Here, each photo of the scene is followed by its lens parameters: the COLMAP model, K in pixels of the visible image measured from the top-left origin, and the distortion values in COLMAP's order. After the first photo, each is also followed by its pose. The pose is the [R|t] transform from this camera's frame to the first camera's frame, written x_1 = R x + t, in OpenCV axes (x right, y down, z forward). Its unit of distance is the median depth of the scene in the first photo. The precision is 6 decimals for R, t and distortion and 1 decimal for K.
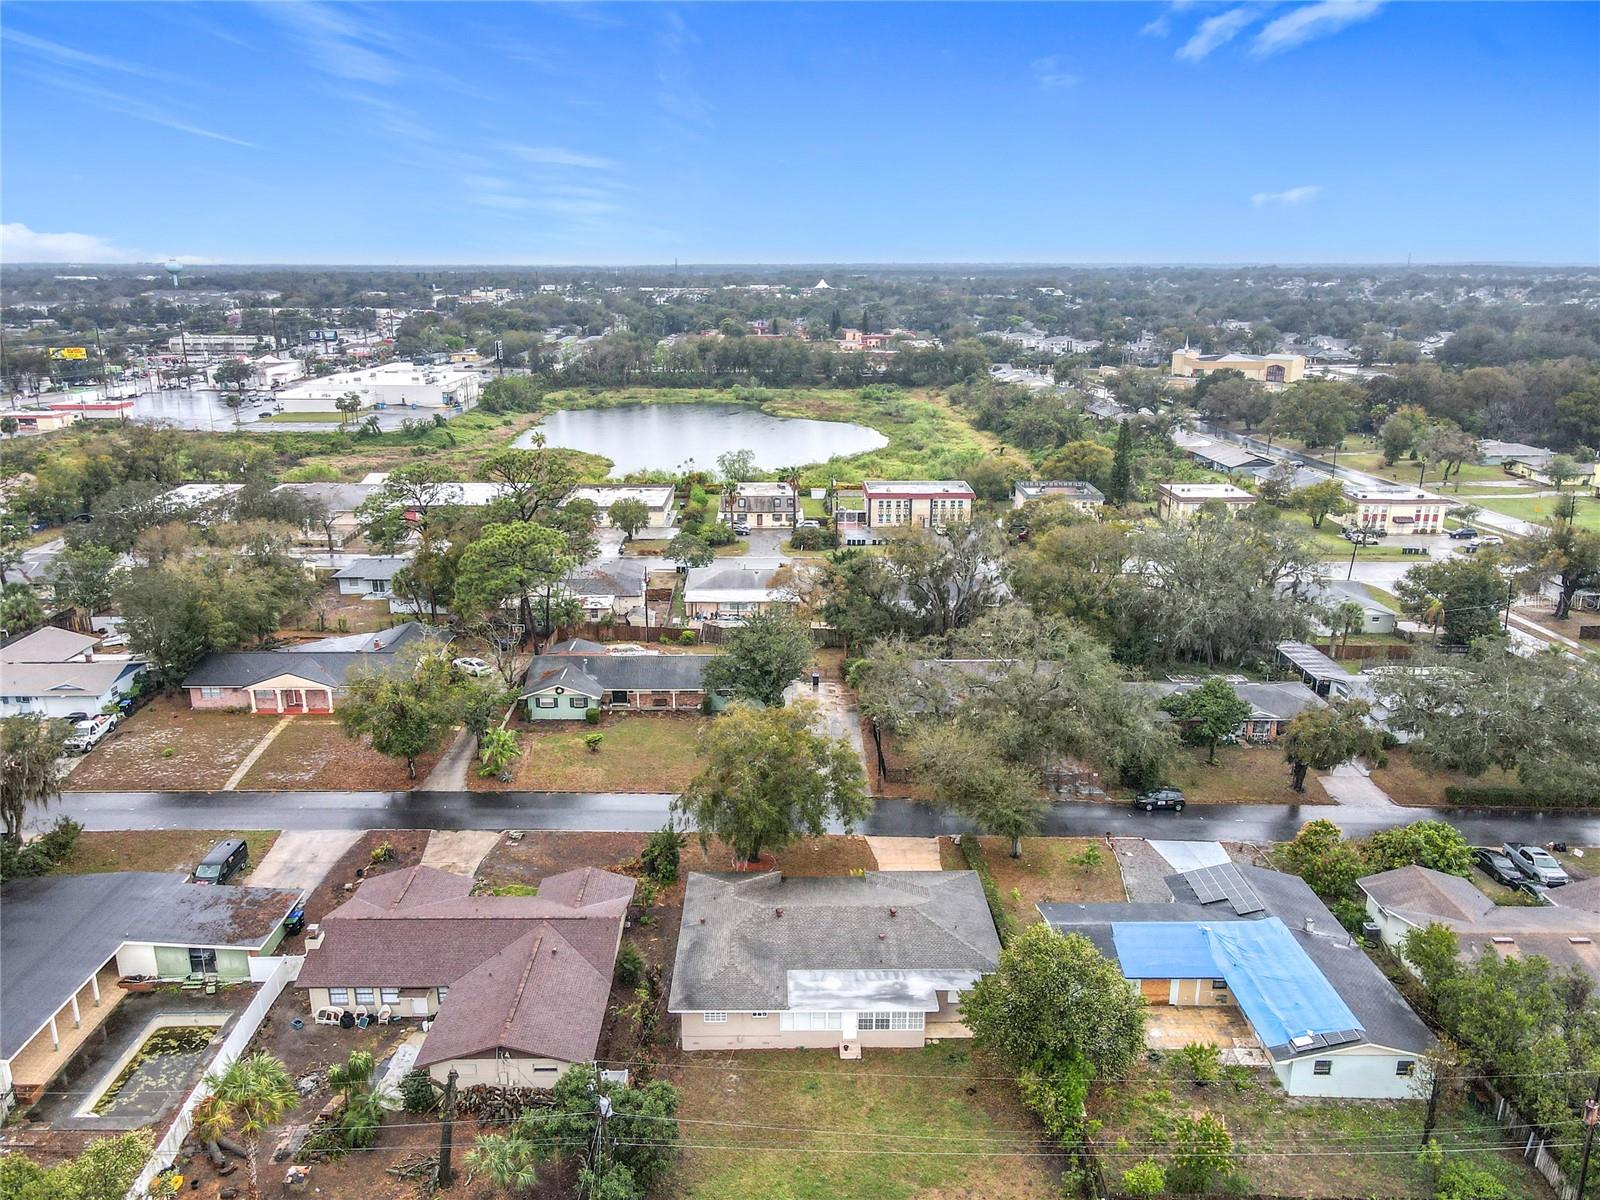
lens RADIAL K [[1190.7, 0, 787.2], [0, 1190.7, 594.1], [0, 0, 1]] dist [0.013333, 0.011460]
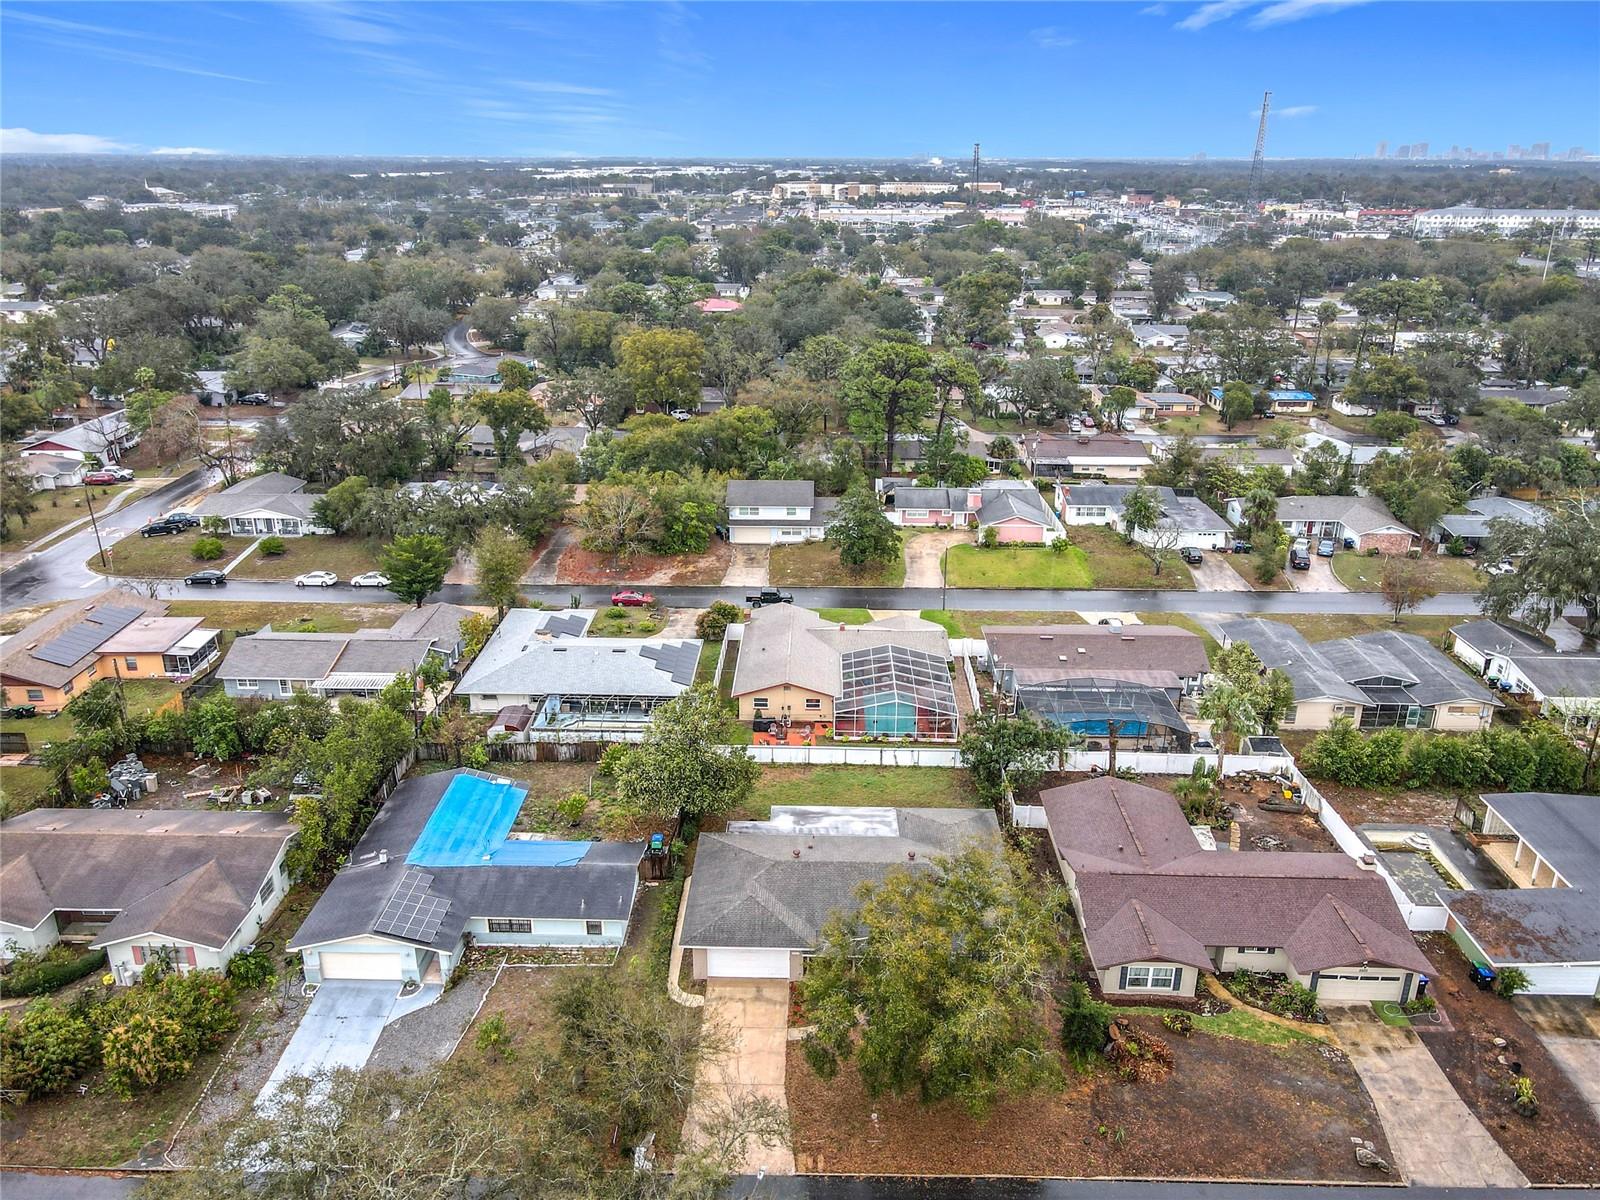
lens RADIAL K [[1201.8, 0, 795.6], [0, 1201.8, 567.8], [0, 0, 1]] dist [0.002619, 0.007214]
pose [[-0.999594, -0.014367, 0.024609, 0.073363], [0.002347, 0.819152, 0.573572, -0.537730], [-0.028399, 0.573396, -0.818786, 1.798653]]
